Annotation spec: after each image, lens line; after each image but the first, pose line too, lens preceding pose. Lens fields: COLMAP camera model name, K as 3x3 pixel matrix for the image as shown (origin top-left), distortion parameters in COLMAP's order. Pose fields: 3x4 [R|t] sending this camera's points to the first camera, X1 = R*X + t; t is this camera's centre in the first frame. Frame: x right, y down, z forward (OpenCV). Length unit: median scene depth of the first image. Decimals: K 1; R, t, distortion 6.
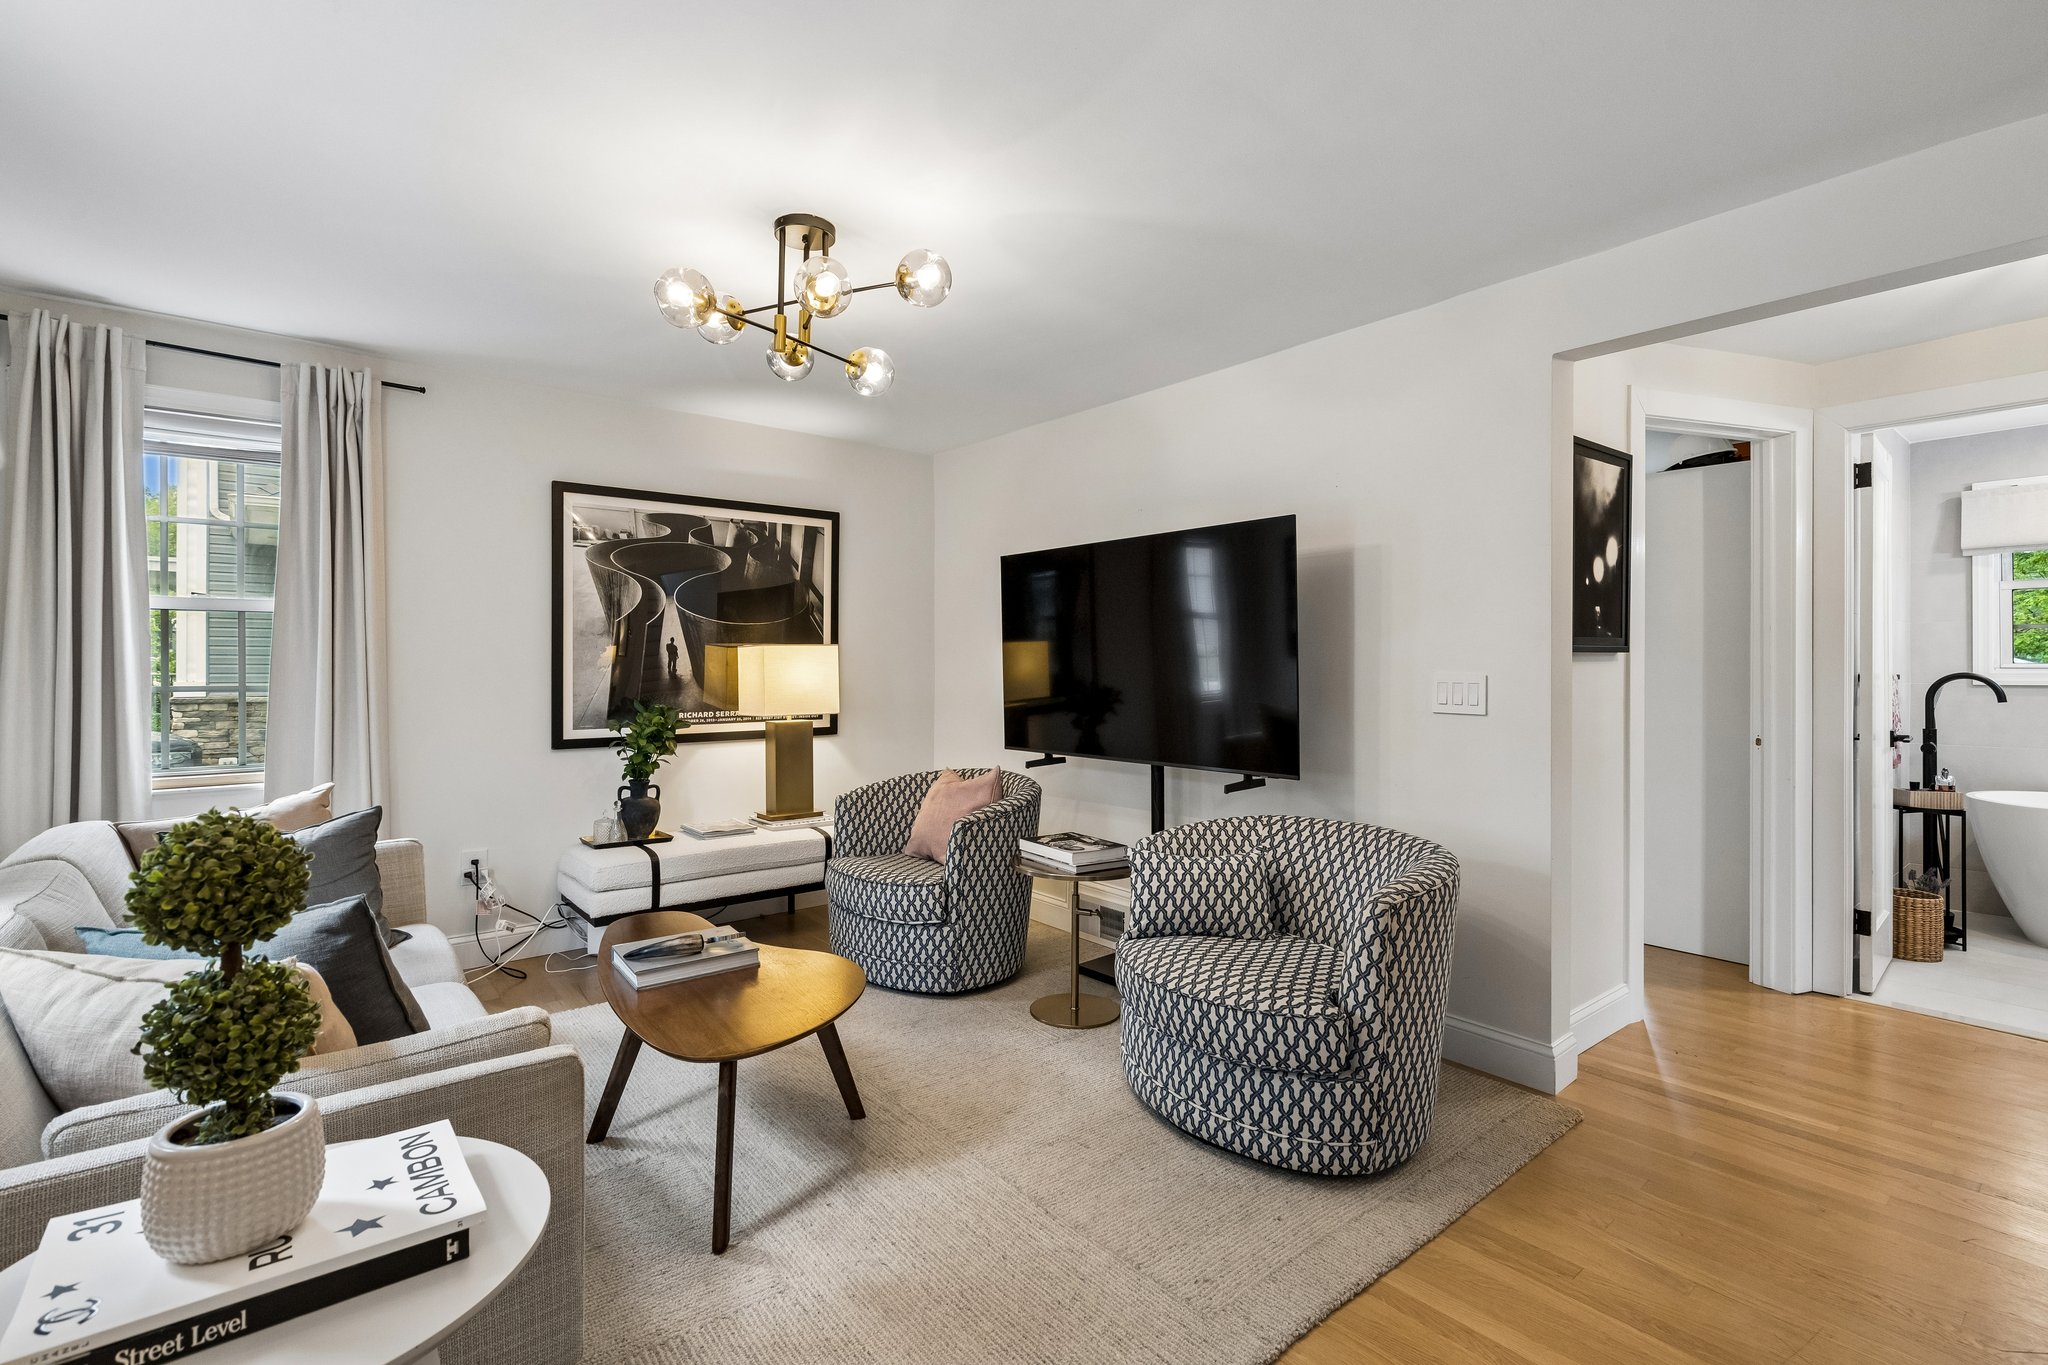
lens RADIAL K [[933.3, 0, 1013.1], [0, 933.3, 662.7], [0, 0, 1]] dist [-0.004374, 0.000252]
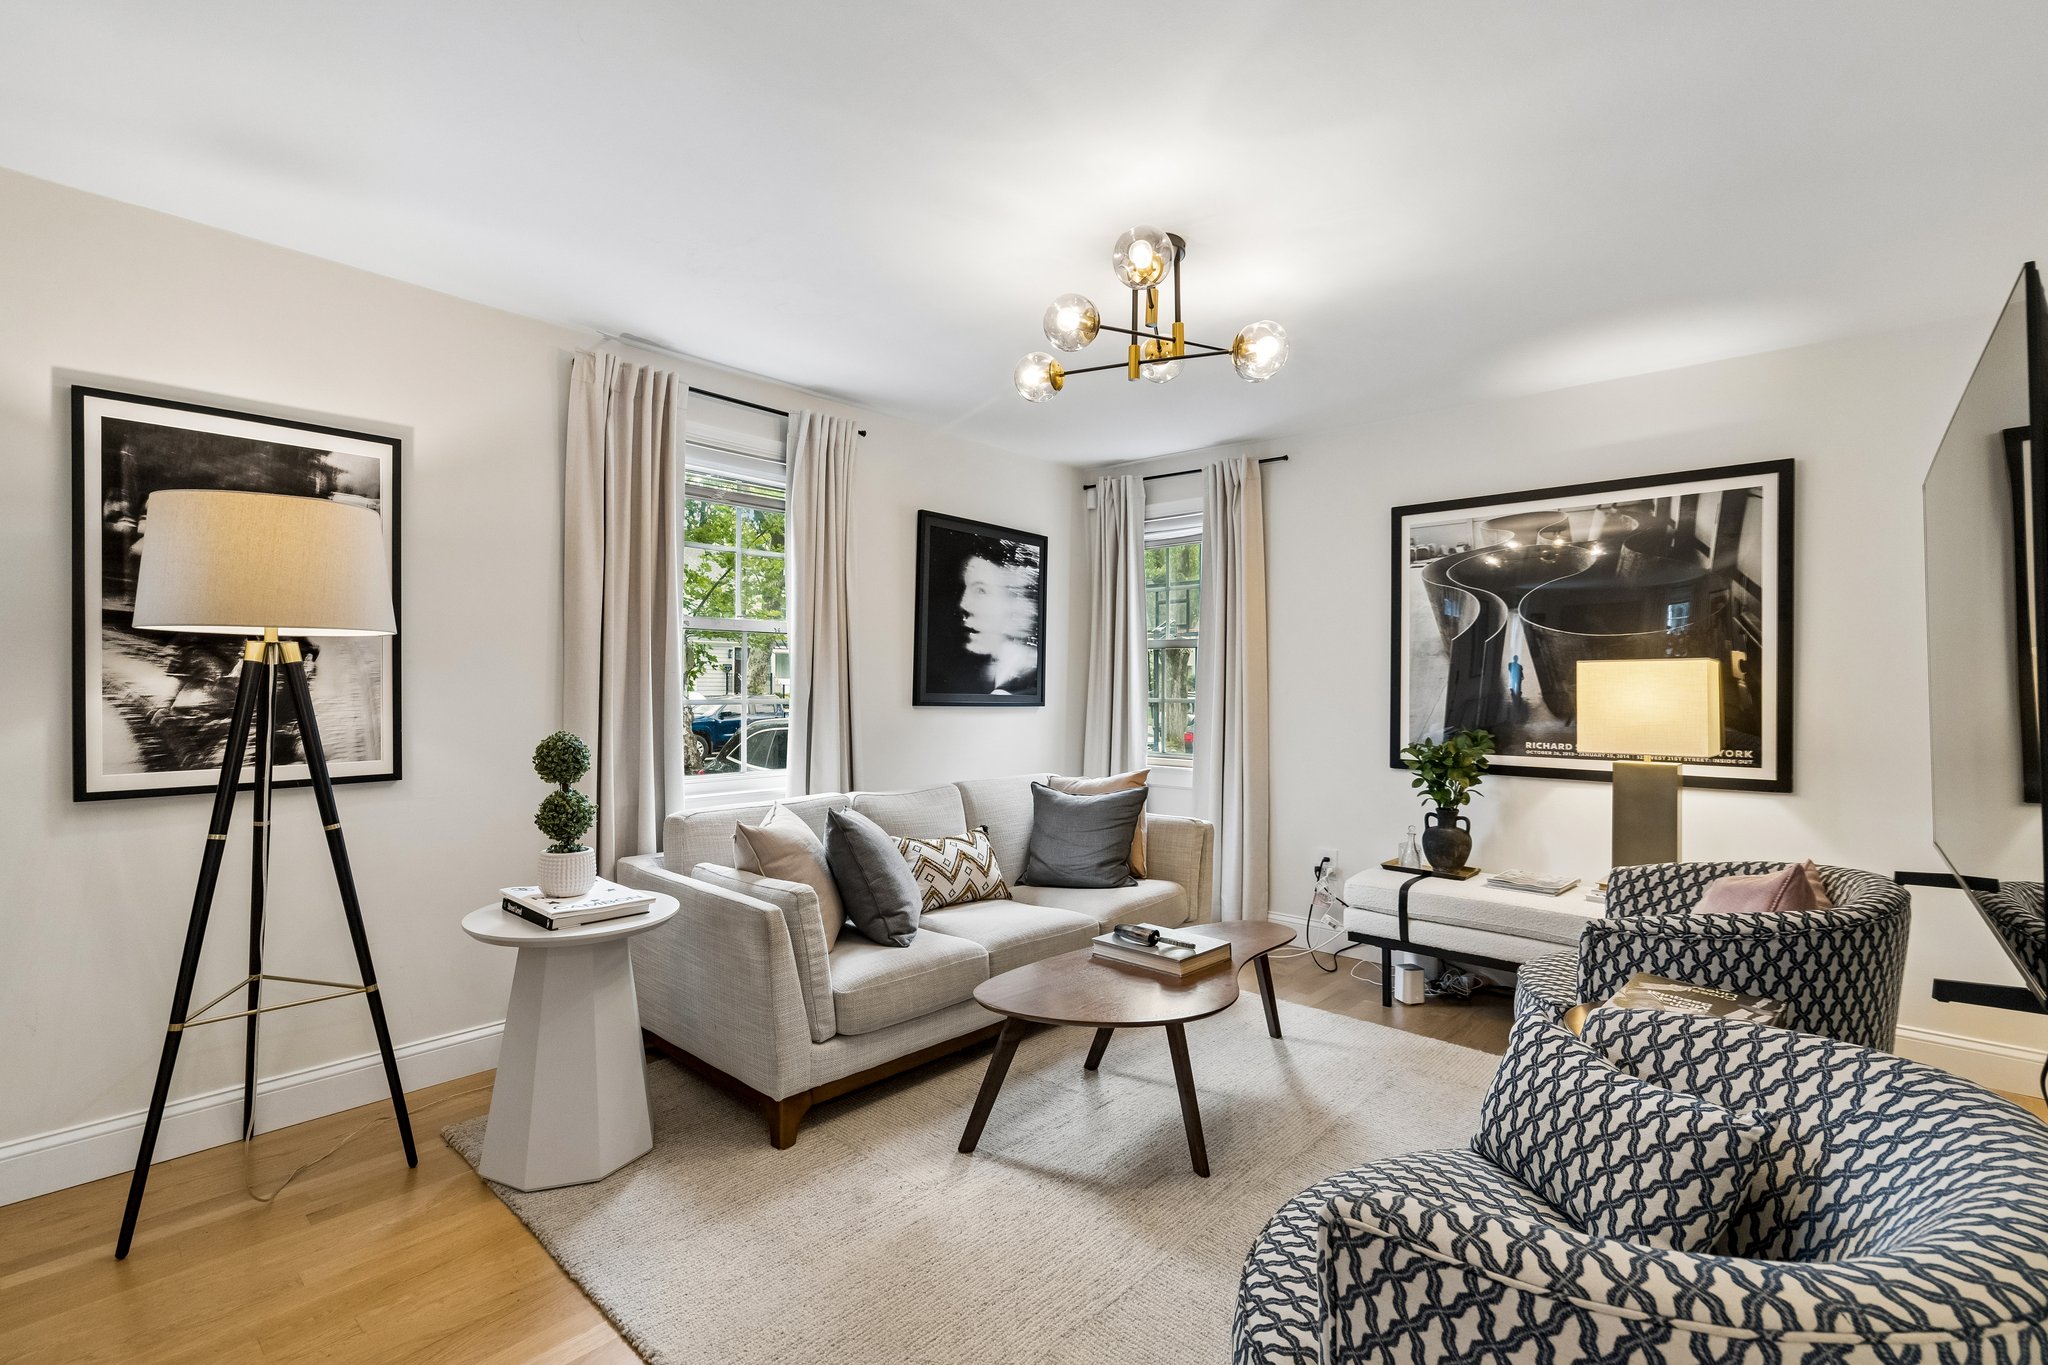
lens RADIAL K [[923.6, 0, 1019.8], [0, 923.6, 684.9], [0, 0, 1]] dist [-0.002815, 0.001333]
pose [[0.157060, 0.000924, -0.987589, 0.448855], [-0.006319, 0.999980, -0.000069, 0.003965], [0.987569, 0.006251, 0.157062, 0.430006]]
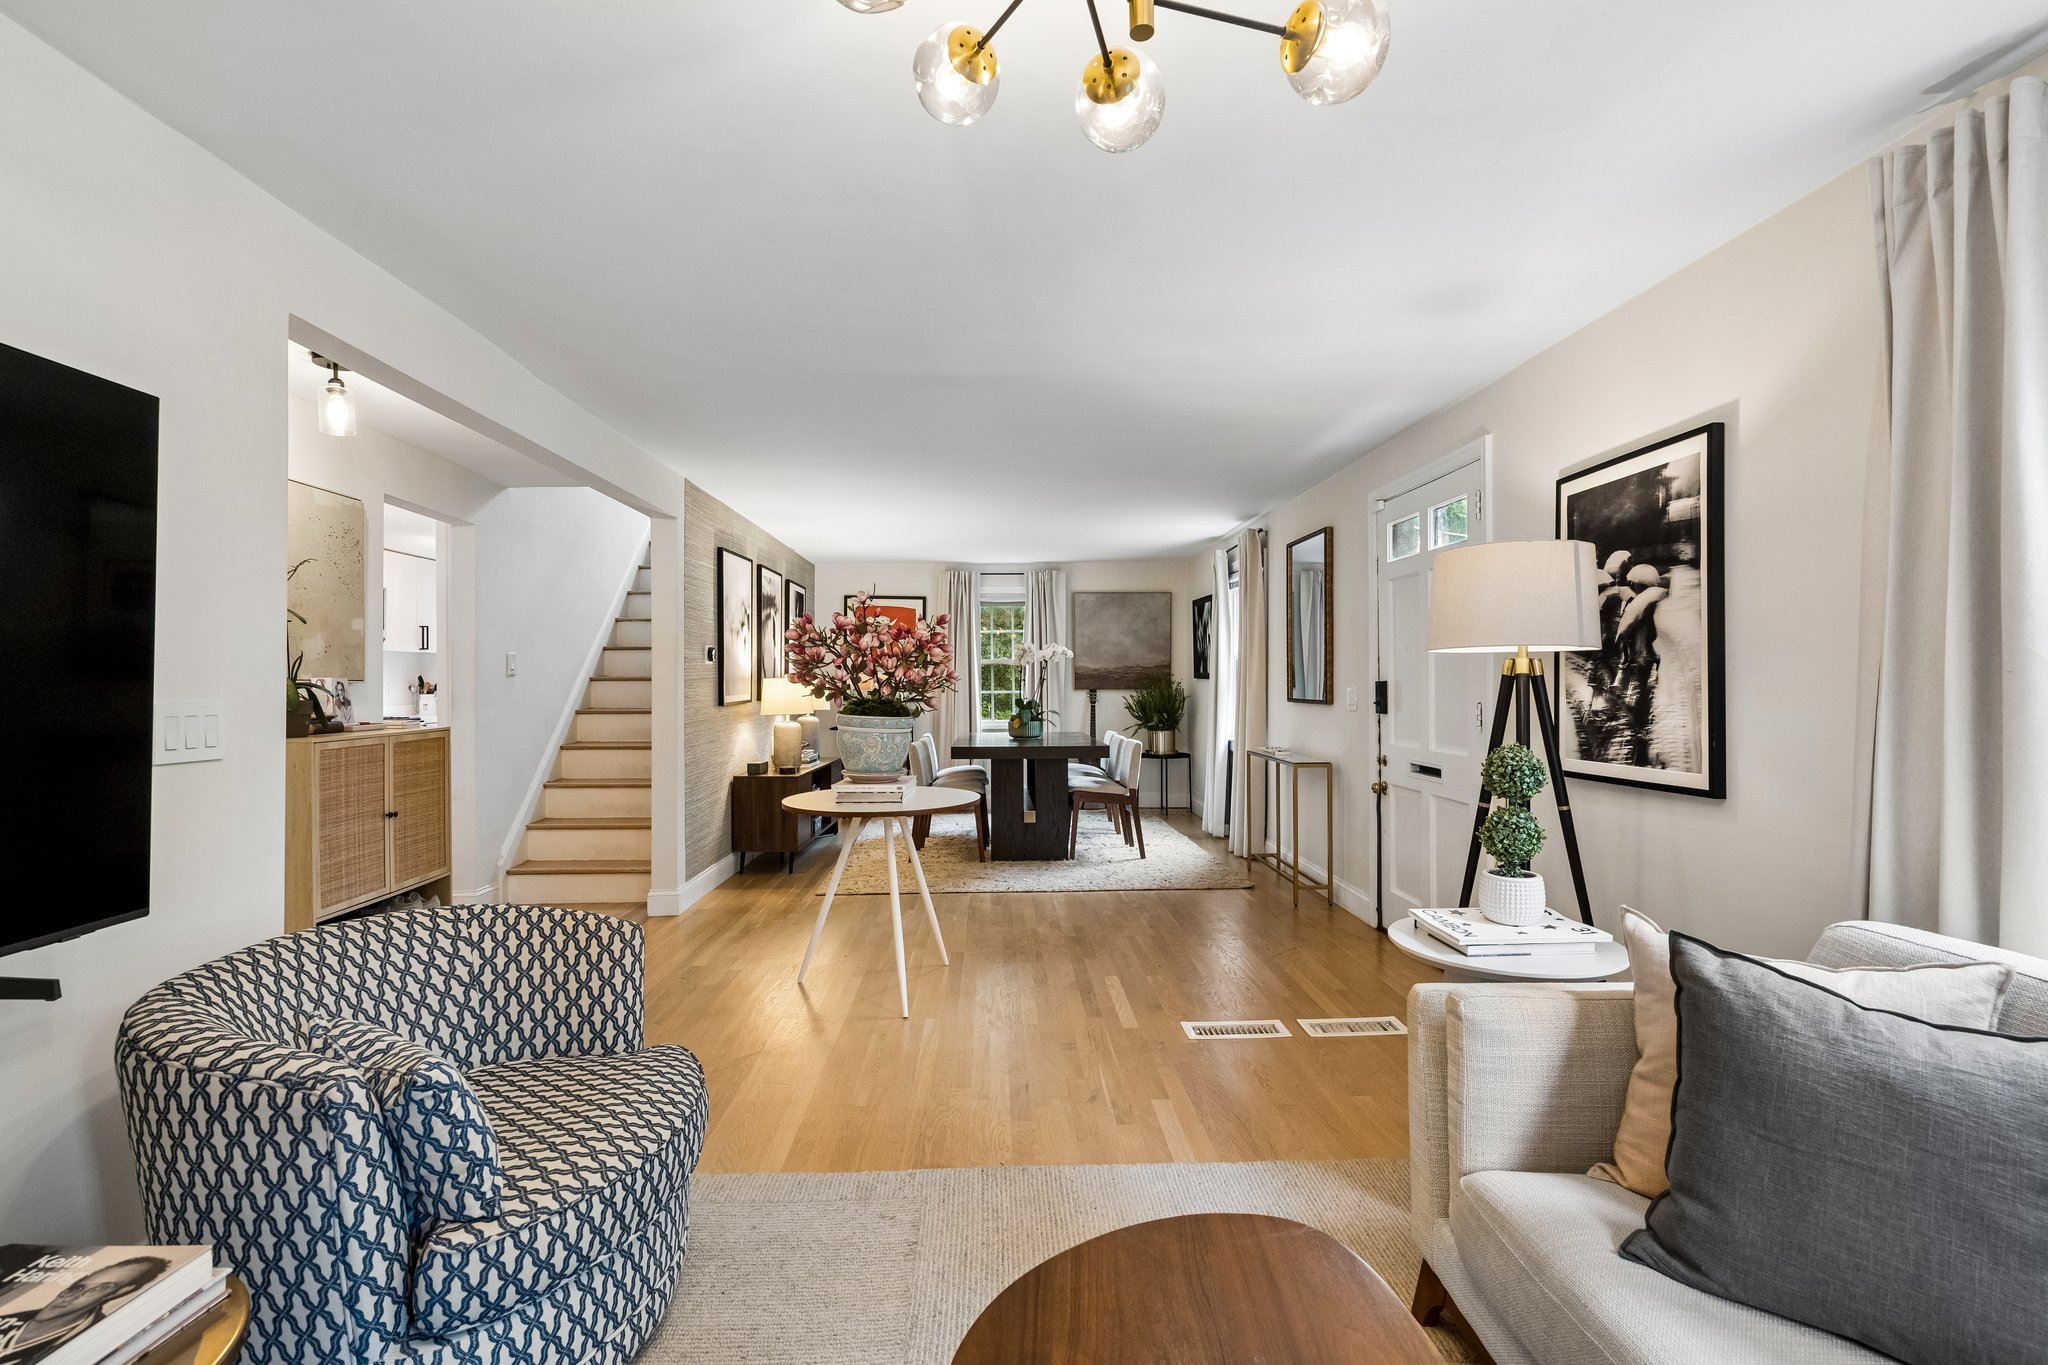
lens RADIAL K [[923.6, 0, 1019.8], [0, 923.6, 684.9], [0, 0, 1]] dist [-0.002815, 0.001333]
pose [[-0.797776, 0.000338, 0.602954, -0.293608], [0.001376, 0.999998, 0.001260, -0.000340], [-0.602952, 0.001835, -0.797775, 0.853710]]
